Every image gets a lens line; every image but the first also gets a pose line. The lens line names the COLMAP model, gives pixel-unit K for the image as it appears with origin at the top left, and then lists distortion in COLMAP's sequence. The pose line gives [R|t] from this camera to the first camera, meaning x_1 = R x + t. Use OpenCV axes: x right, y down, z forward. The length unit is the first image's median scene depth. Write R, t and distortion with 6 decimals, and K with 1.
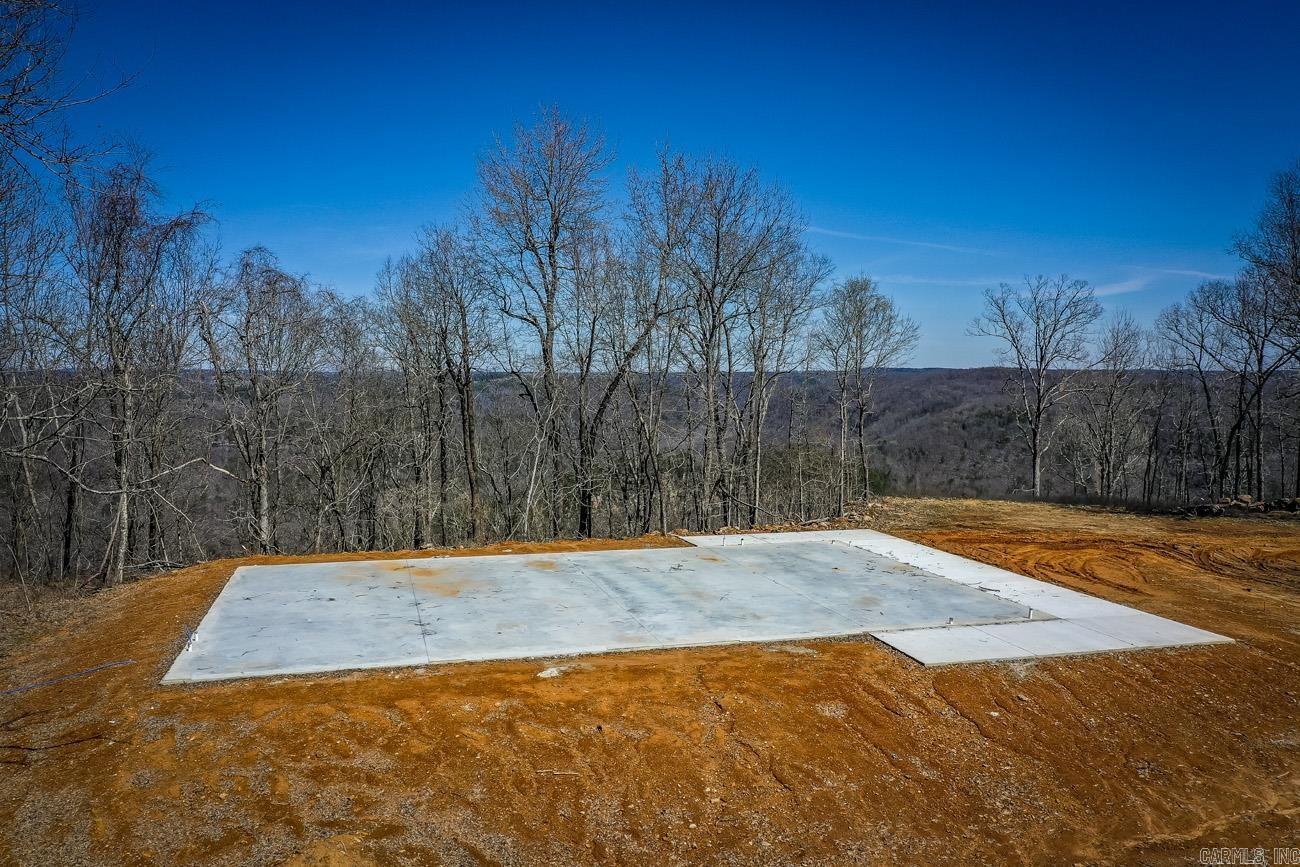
lens RADIAL K [[1048.5, 0, 673.9], [0, 1048.5, 429.3], [0, 0, 1]] dist [0.025164, -0.006293]
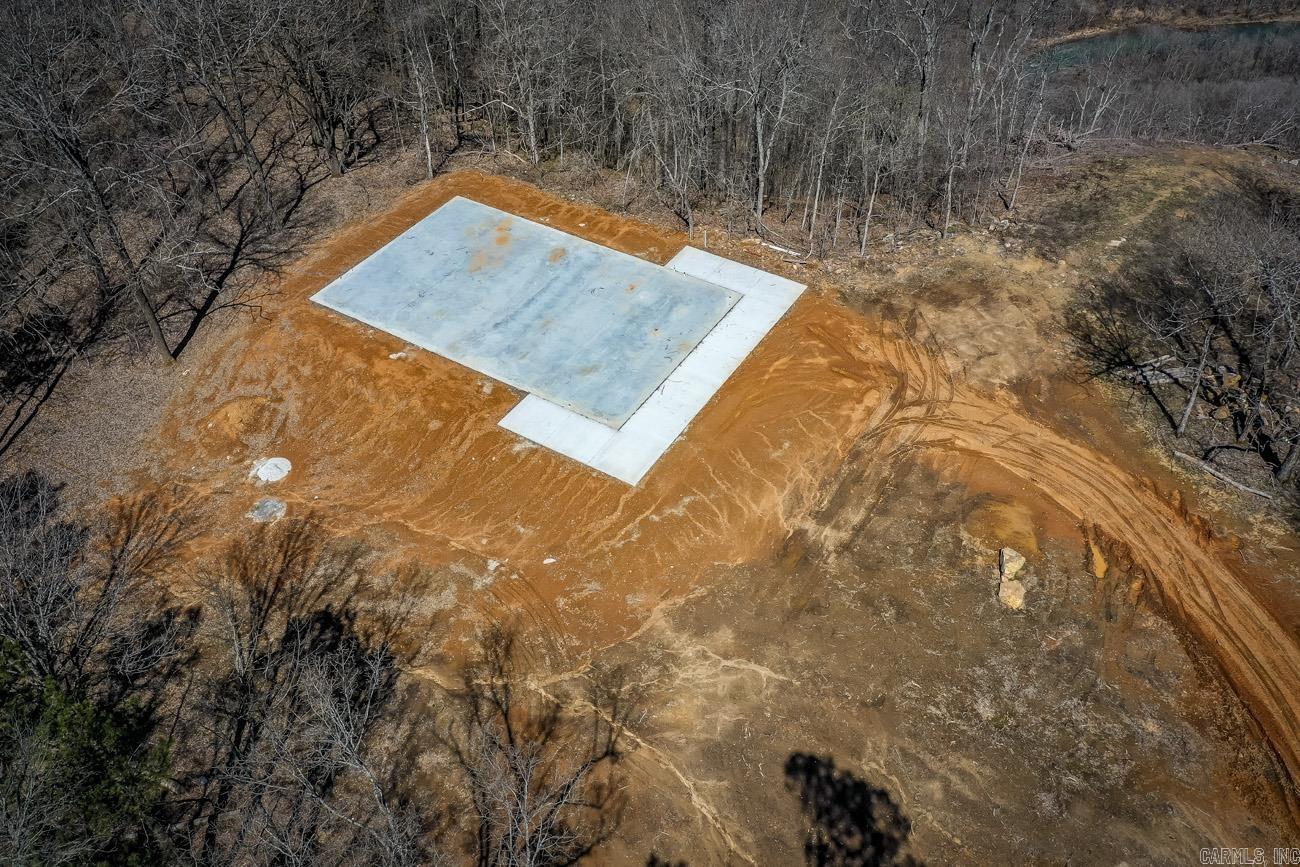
lens RADIAL K [[1048.5, 0, 677.5], [0, 1048.5, 438.5], [0, 0, 1]] dist [0.025164, -0.006293]
pose [[0.682338, 0.506460, -0.527174, 1.706120], [-0.041384, 0.746737, 0.663831, -1.273350], [0.729864, -0.431141, 0.530487, 0.052338]]
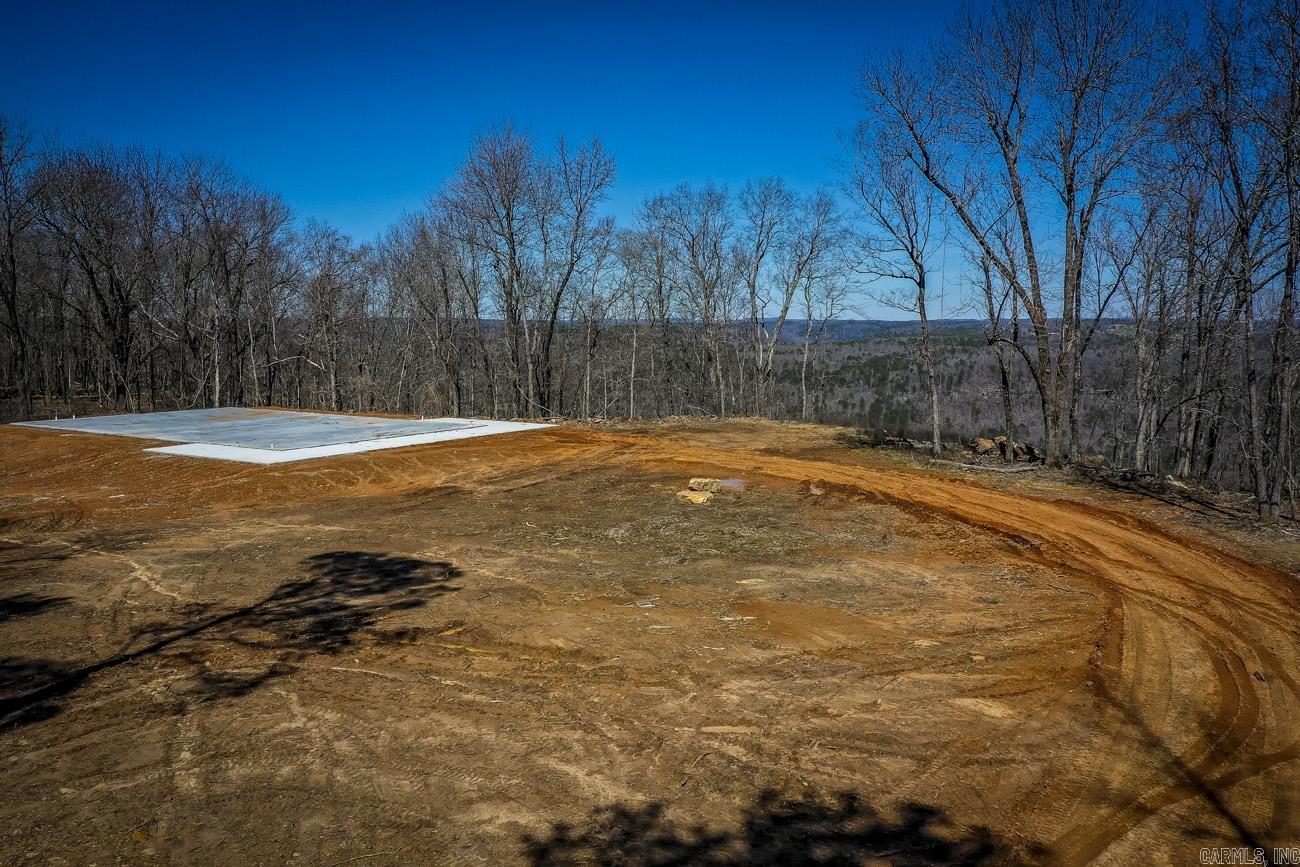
lens RADIAL K [[1048.5, 0, 657.0], [0, 1048.5, 431.3], [0, 0, 1]] dist [0.025164, -0.006293]
pose [[0.674179, 0.076147, -0.734632, 2.306134], [-0.039009, 0.996954, 0.067538, 0.019587], [0.737537, -0.016875, 0.675095, 0.362047]]
